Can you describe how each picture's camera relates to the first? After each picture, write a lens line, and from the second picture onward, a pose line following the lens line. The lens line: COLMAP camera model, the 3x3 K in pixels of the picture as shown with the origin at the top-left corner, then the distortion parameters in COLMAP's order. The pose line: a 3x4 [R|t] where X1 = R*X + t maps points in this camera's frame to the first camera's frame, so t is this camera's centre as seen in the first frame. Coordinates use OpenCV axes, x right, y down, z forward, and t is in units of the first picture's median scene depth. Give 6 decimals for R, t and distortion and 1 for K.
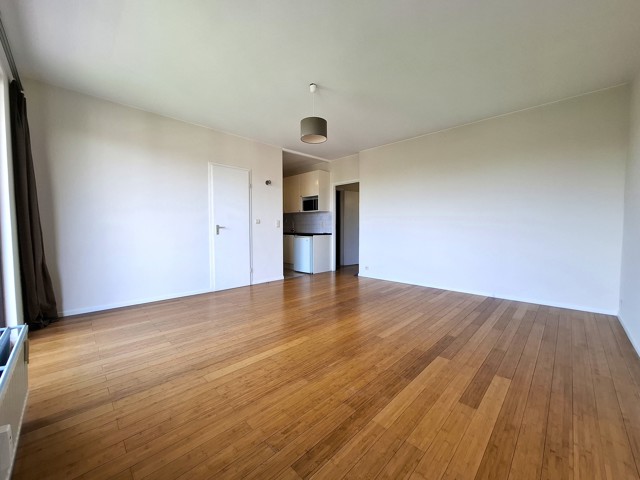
lens RADIAL K [[252.1, 0, 320.0], [0, 252.1, 240.0], [0, 0, 1]] dist [-0.001333, 0.000001]
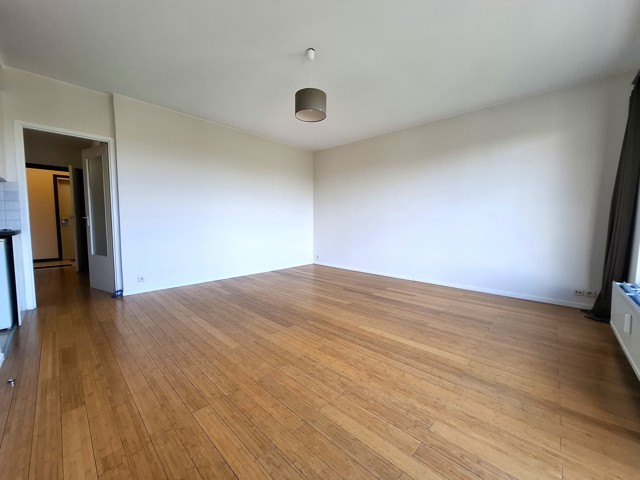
lens RADIAL K [[252.1, 0, 320.0], [0, 252.1, 240.0], [0, 0, 1]] dist [-0.001333, 0.000001]
pose [[-0.028471, -0.071658, 0.997023, -1.228985], [0.043893, 0.996376, 0.072864, -0.058235], [-0.998630, 0.045836, -0.025223, 1.372077]]
